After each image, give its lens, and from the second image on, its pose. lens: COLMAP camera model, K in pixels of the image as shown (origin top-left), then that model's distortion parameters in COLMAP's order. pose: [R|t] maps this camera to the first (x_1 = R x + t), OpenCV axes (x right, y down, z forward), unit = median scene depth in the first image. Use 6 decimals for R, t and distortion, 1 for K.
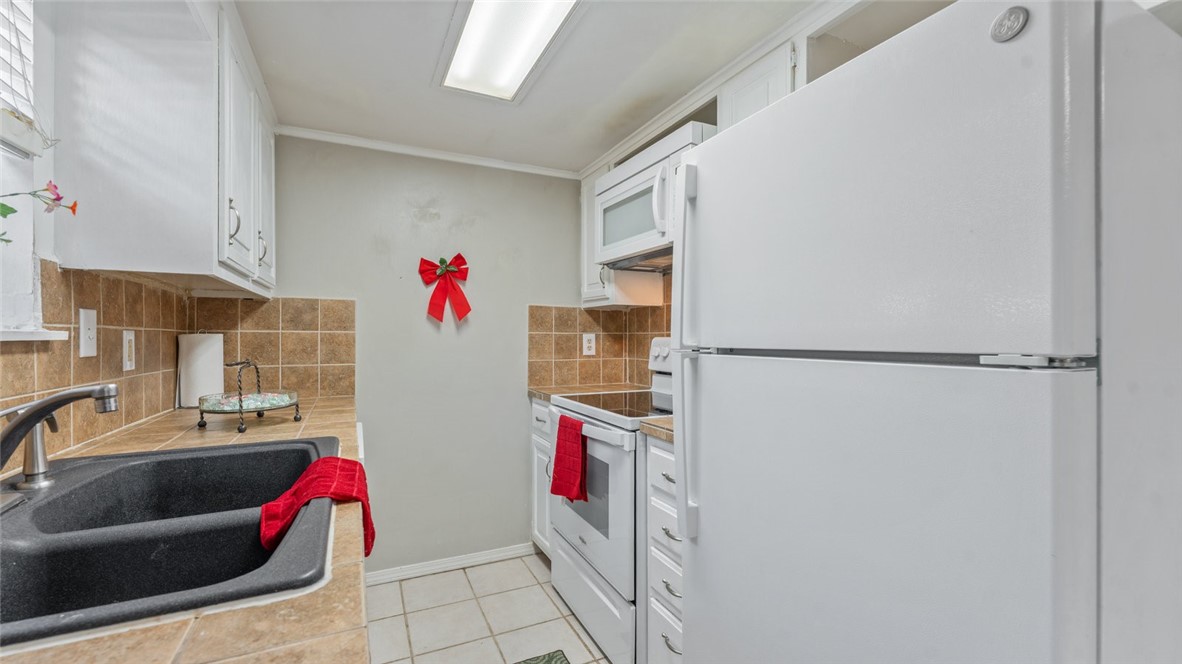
lens RADIAL K [[486.6, 0, 589.9], [0, 486.6, 340.7], [0, 0, 1]] dist [0.000750, -0.001600]
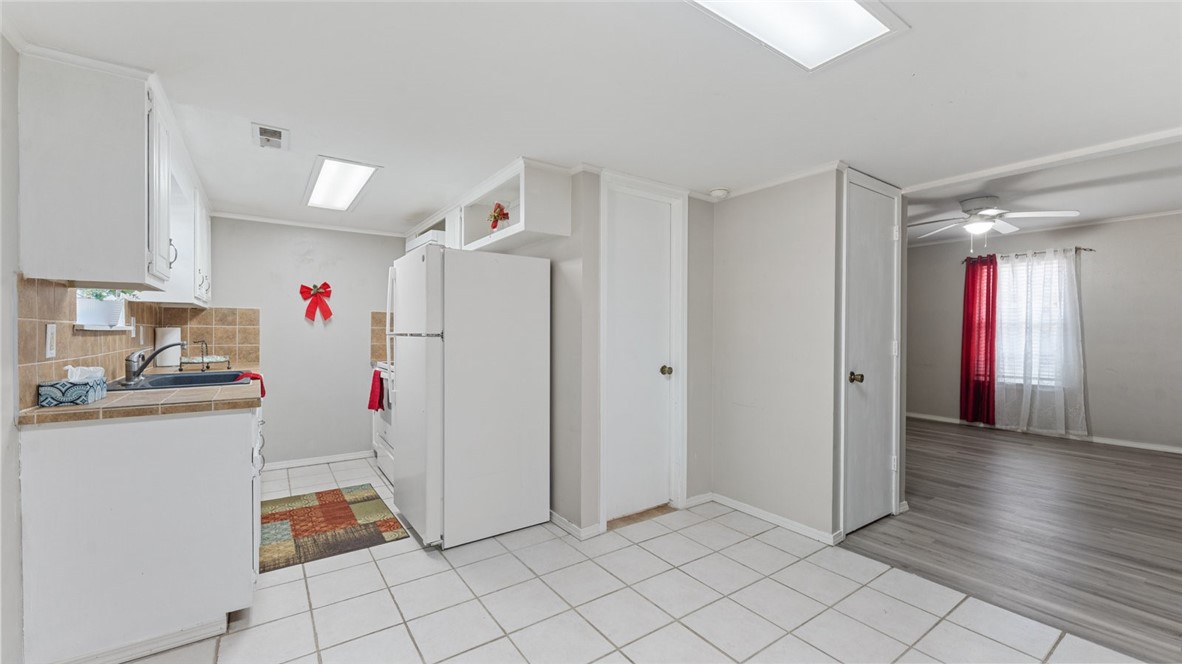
lens RADIAL K [[472.1, 0, 587.5], [0, 472.1, 333.7], [0, 0, 1]] dist [0.001943, 0.000667]
pose [[0.988344, 0.001549, 0.152229, 0.531044], [-0.001181, 0.999996, -0.002508, 0.012496], [-0.152233, 0.002299, 0.988342, -1.075414]]
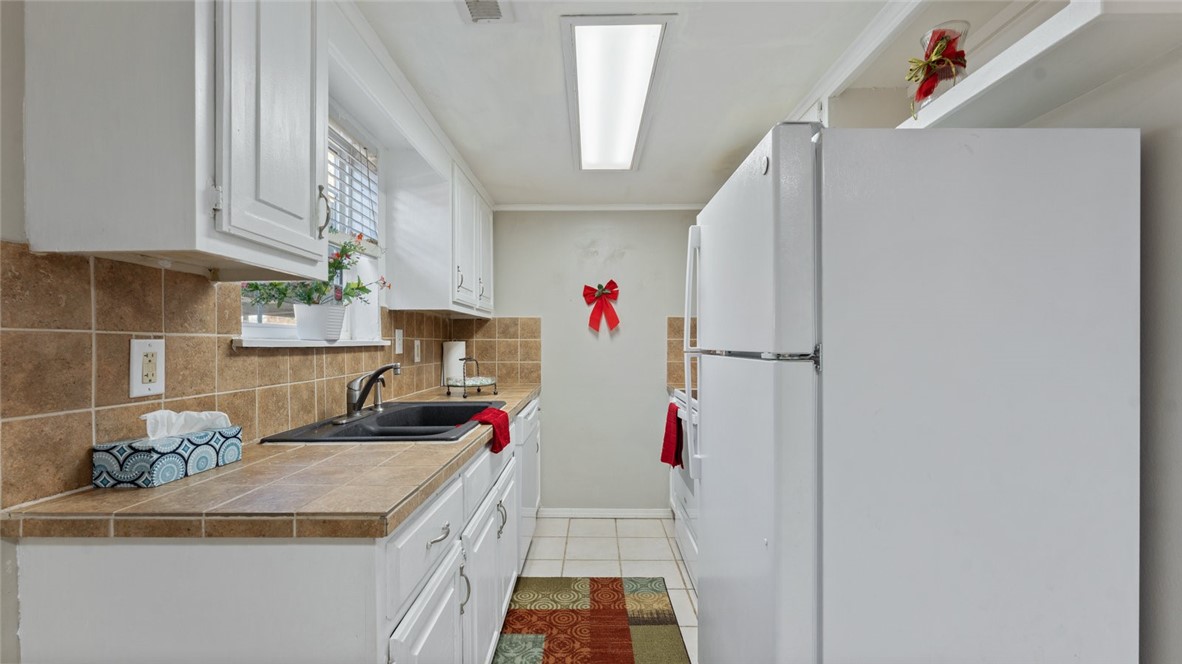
lens RADIAL K [[486.6, 0, 593.9], [0, 486.6, 346.2], [0, 0, 1]] dist [0.000750, -0.001600]
pose [[0.901860, -0.000125, -0.432029, 0.341317], [0.000394, 1.000000, 0.000532, 0.001215], [0.432029, -0.000650, 0.901859, -0.279057]]
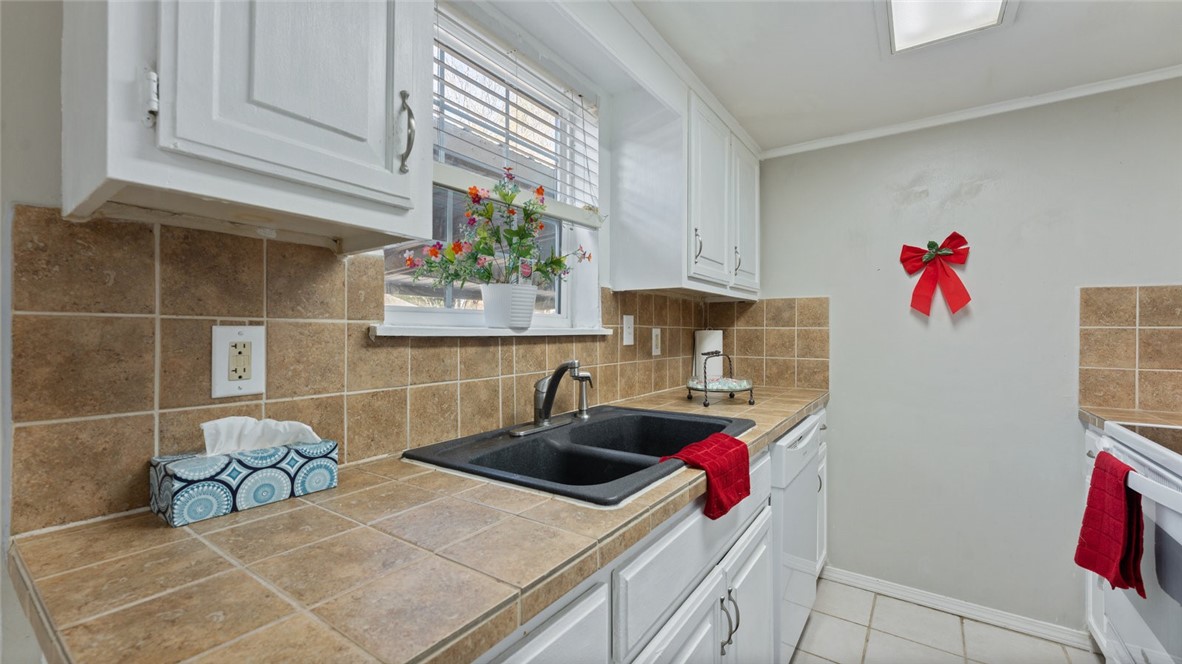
lens RADIAL K [[486.6, 0, 583.0], [0, 486.6, 329.3], [0, 0, 1]] dist [0.000750, -0.001600]
pose [[0.489632, -0.004319, -0.871919, 0.186579], [-0.007995, 0.999923, -0.009442, -0.001941], [0.871893, 0.011594, 0.489560, 0.064779]]
